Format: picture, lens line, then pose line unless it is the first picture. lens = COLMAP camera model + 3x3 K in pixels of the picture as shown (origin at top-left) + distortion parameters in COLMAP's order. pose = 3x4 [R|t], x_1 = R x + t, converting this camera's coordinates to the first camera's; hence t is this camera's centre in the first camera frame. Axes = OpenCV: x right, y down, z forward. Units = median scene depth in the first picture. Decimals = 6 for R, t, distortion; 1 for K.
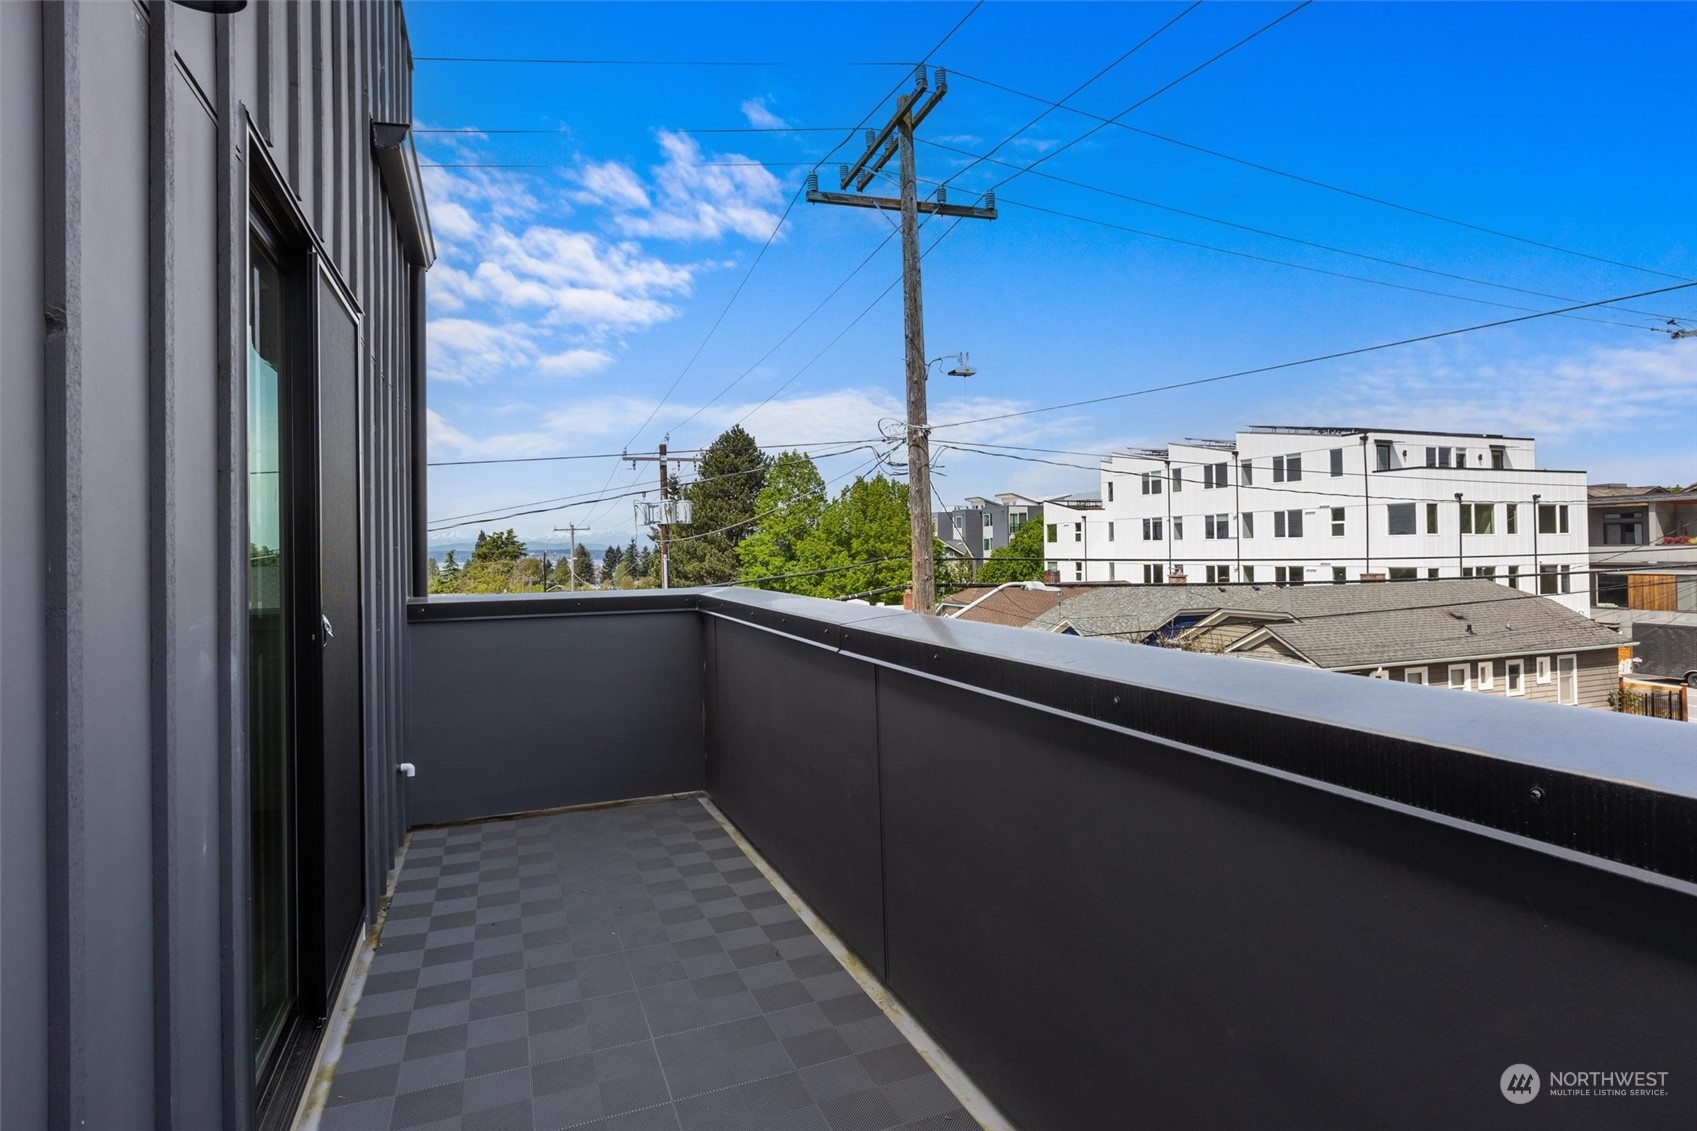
lens RADIAL K [[912.4, 0, 855.5], [0, 912.4, 541.4], [0, 0, 1]] dist [-0.007621, -0.000321]
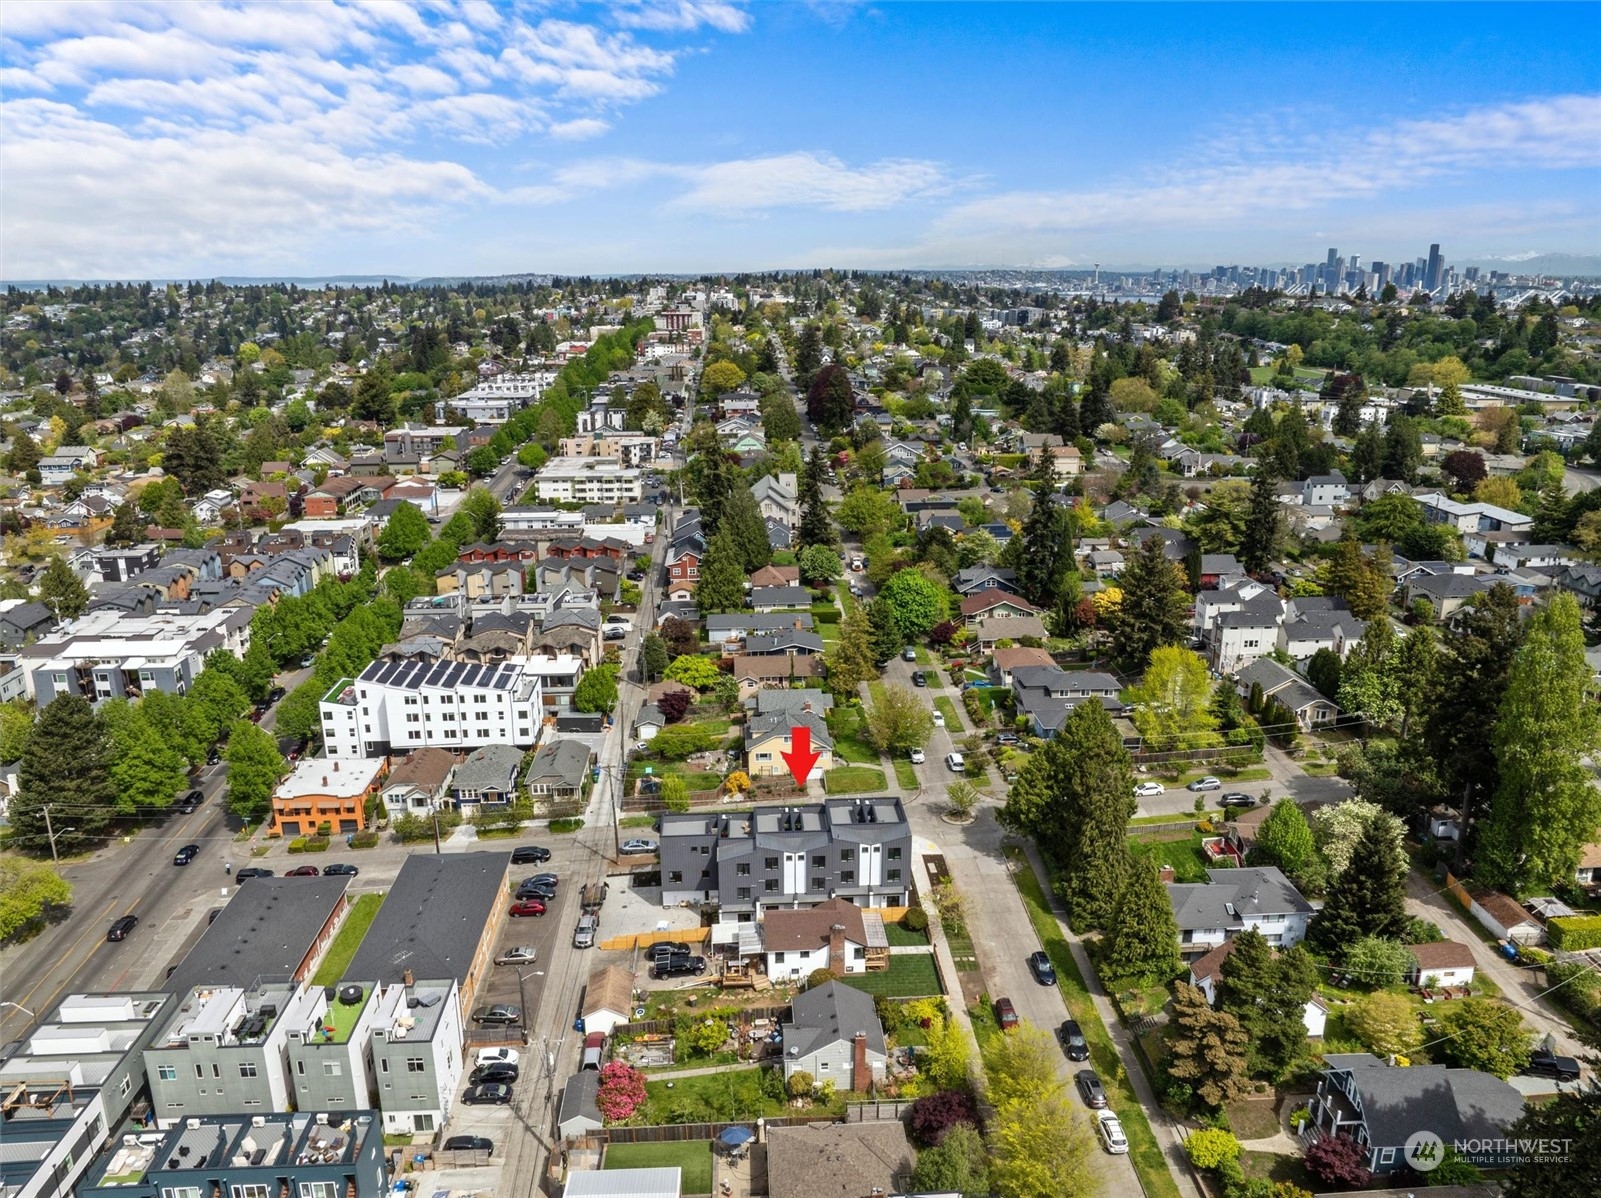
lens RADIAL K [[1125.4, 0, 800.5], [0, 1125.4, 599.0], [0, 0, 1]] dist [-0.045888, 0.002028]
pose [[0.304068, -0.251025, 0.918983, -2.317345], [-0.008443, 0.963911, 0.266091, -1.280835], [-0.952613, -0.088668, 0.290975, -0.963680]]
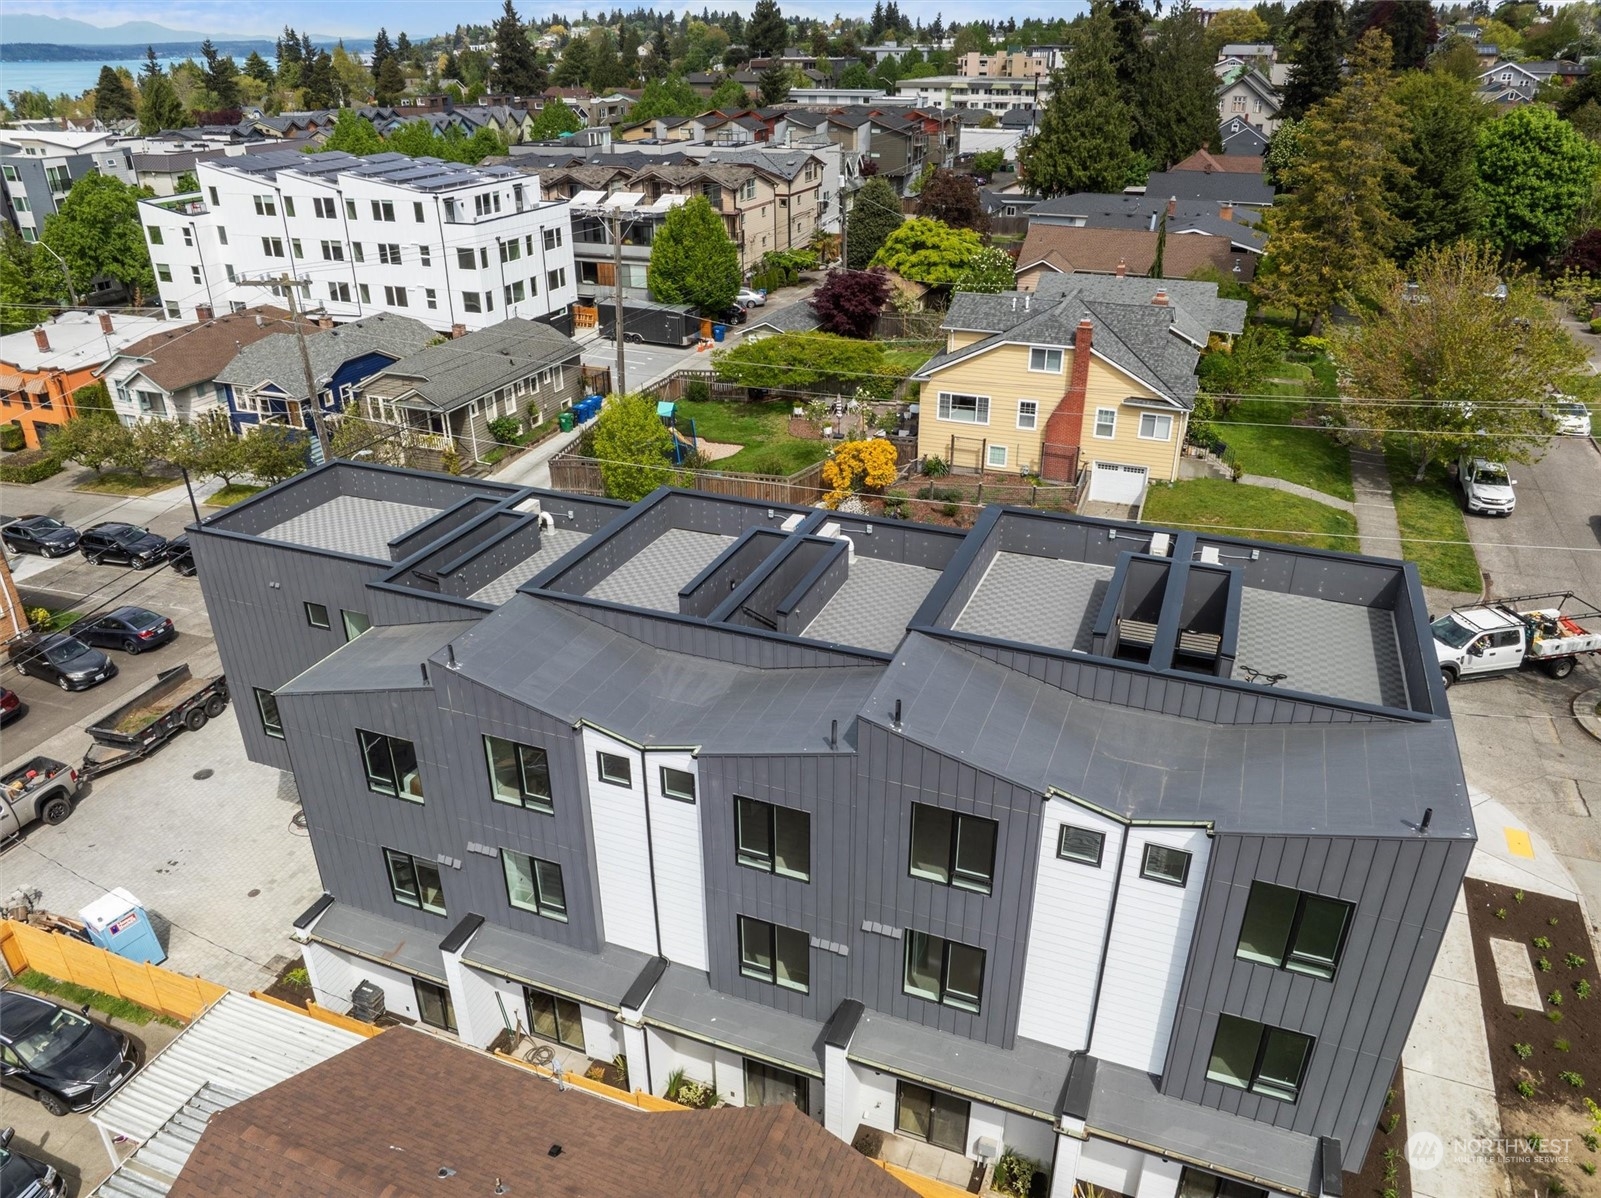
lens RADIAL K [[1132.6, 0, 791.8], [0, 1132.6, 605.8], [0, 0, 1]] dist [-0.065443, 0.043452]
pose [[0.682963, -0.321855, 0.655721, -0.332389], [-0.010416, 0.893309, 0.449322, -0.278230], [-0.730378, -0.313700, 0.606745, -0.535930]]
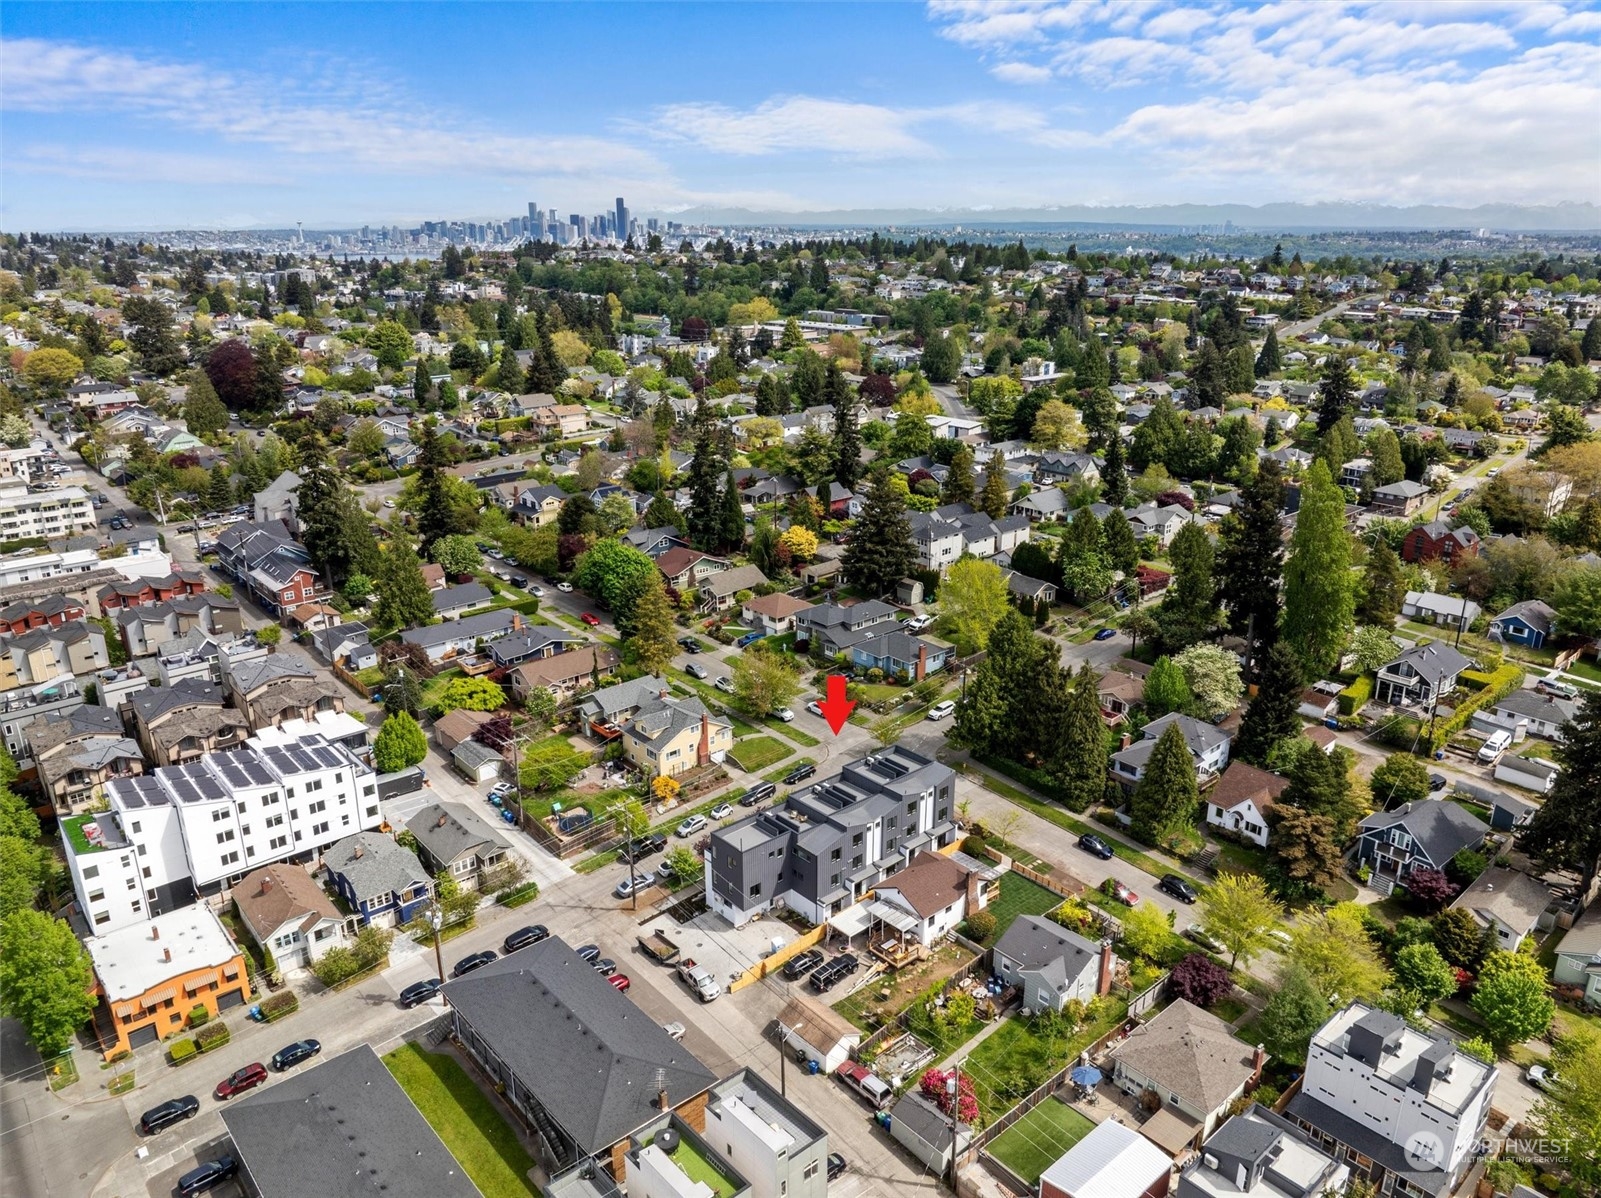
lens RADIAL K [[1125.4, 0, 800.5], [0, 1125.4, 599.0], [0, 0, 1]] dist [-0.045888, 0.002028]
pose [[-0.343301, -0.279986, 0.896522, -2.171906], [0.003259, 0.954173, 0.299238, -1.270596], [-0.939220, 0.105650, -0.326656, 0.663821]]
